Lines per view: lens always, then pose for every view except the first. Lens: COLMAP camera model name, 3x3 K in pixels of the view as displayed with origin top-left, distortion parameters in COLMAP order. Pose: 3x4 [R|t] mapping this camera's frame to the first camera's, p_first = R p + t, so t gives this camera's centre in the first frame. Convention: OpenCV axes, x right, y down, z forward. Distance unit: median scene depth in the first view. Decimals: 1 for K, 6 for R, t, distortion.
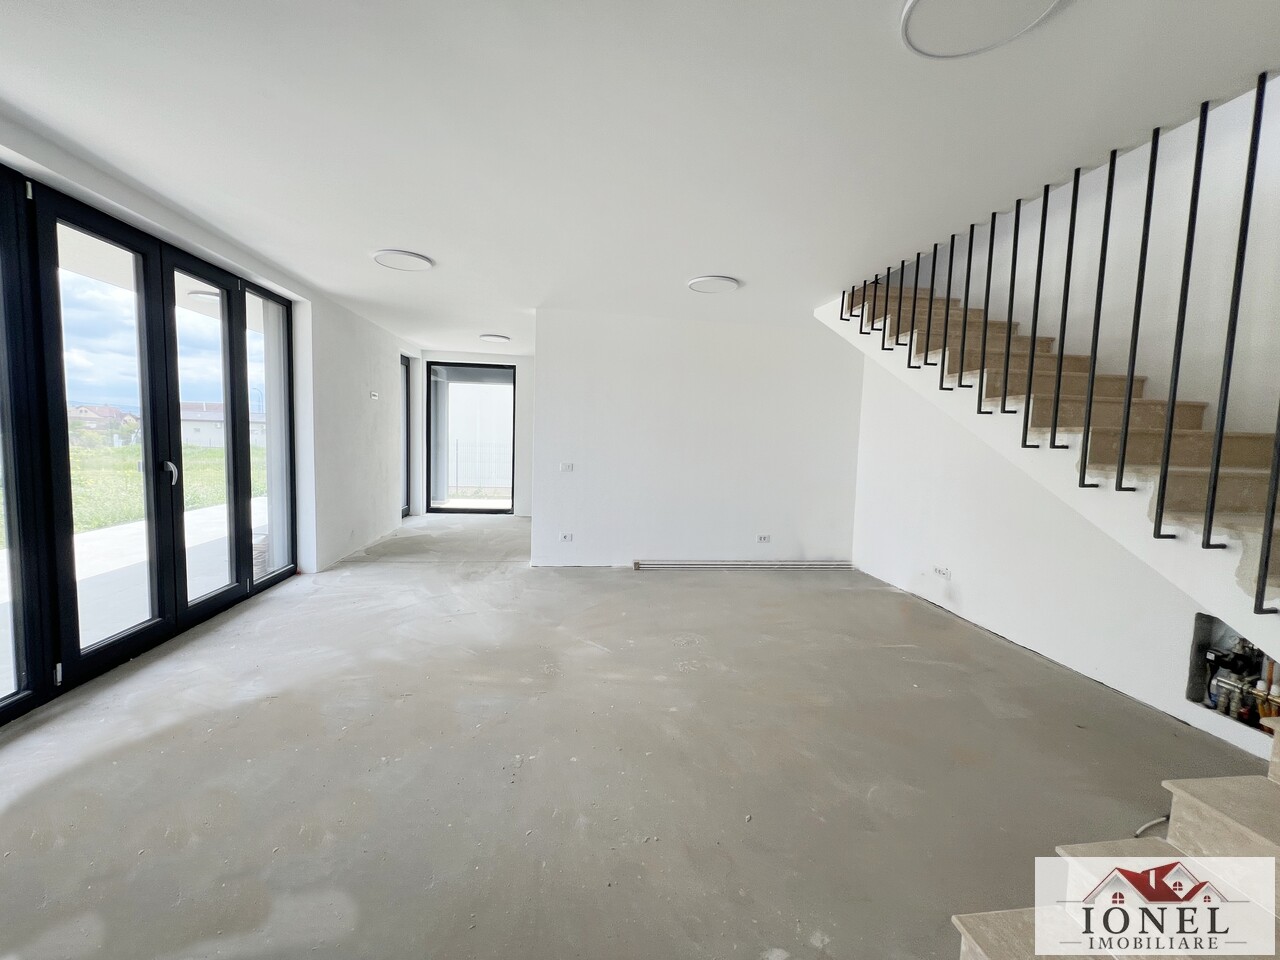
lens RADIAL K [[512.1, 0, 638.5], [0, 512.1, 477.9], [0, 0, 1]] dist [-0.002123, -0.000280]
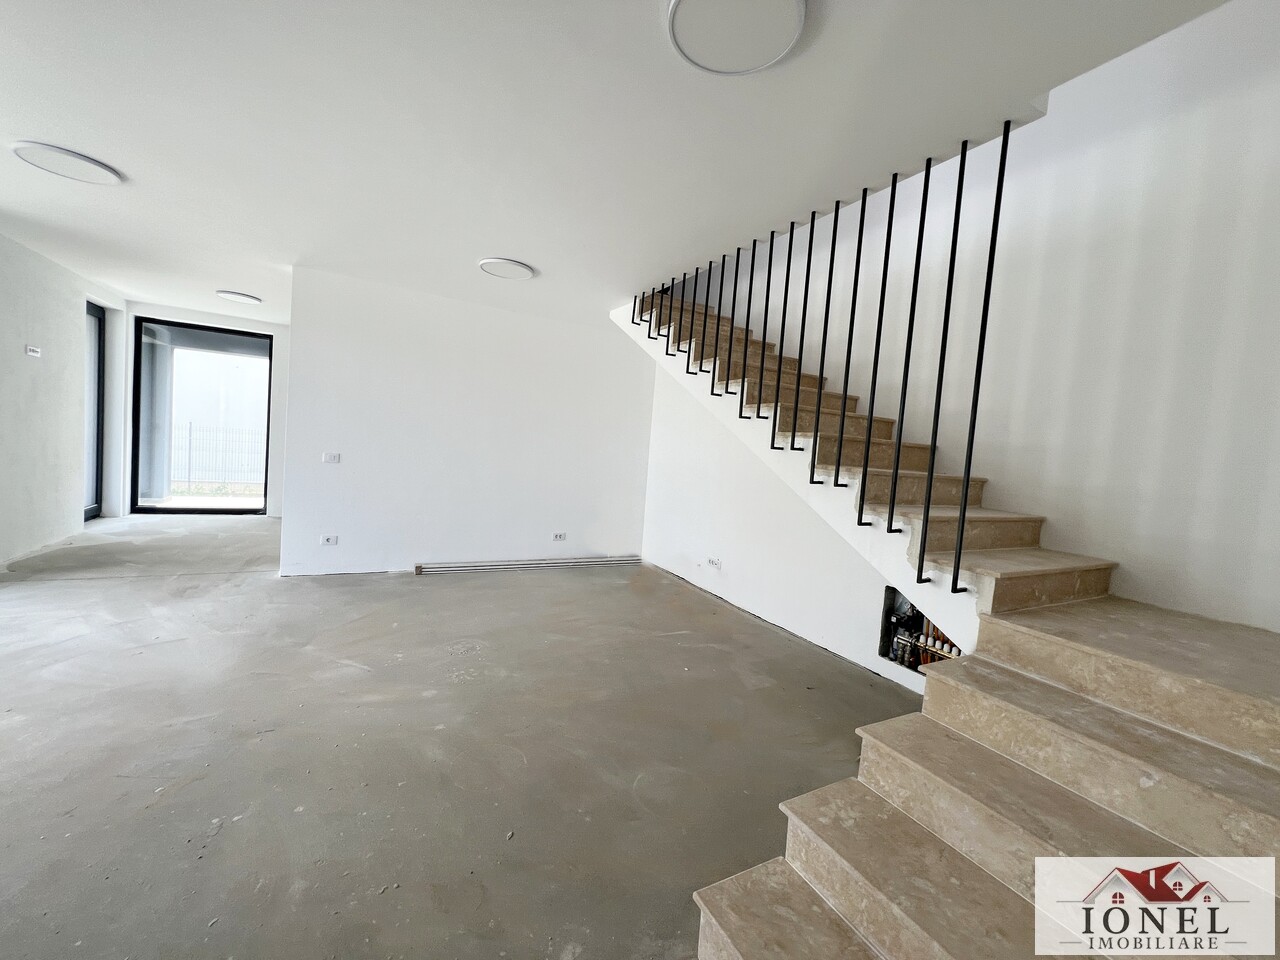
lens RADIAL K [[512.1, 0, 640.0], [0, 512.1, 476.8], [0, 0, 1]] dist [-0.002123, -0.000280]
pose [[0.931899, 0.020134, 0.362160, 0.048732], [-0.018726, 0.999797, -0.007396, 0.011638], [-0.362235, 0.000110, 0.932087, 0.030928]]
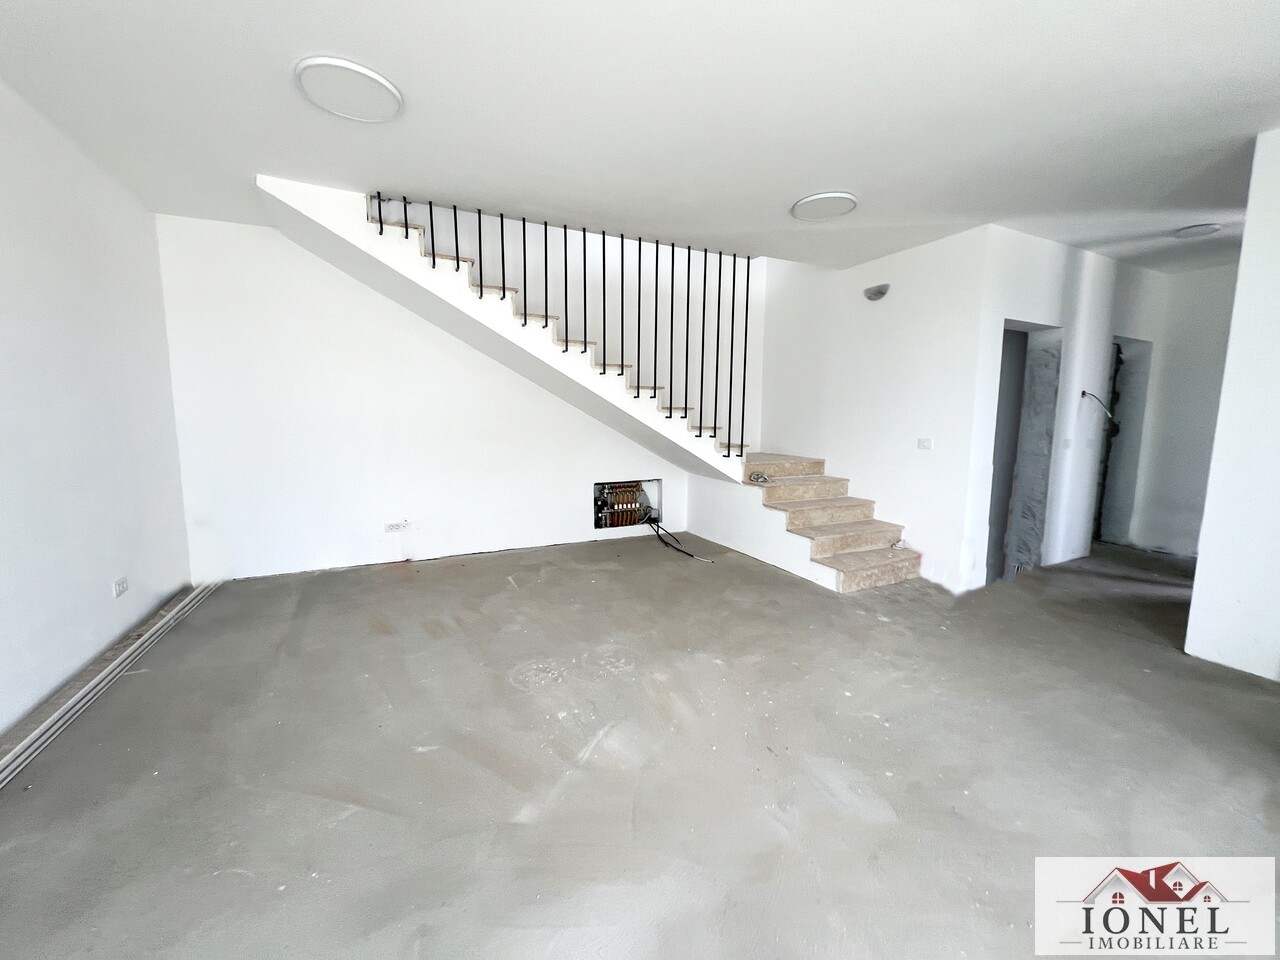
lens RADIAL K [[512.1, 0, 636.7], [0, 512.1, 476.5], [0, 0, 1]] dist [-0.002123, -0.000280]
pose [[-0.307772, -0.149373, 0.939662, -0.617598], [0.062086, 0.982342, 0.176493, -0.075049], [-0.949432, 0.112659, -0.293063, 1.120683]]
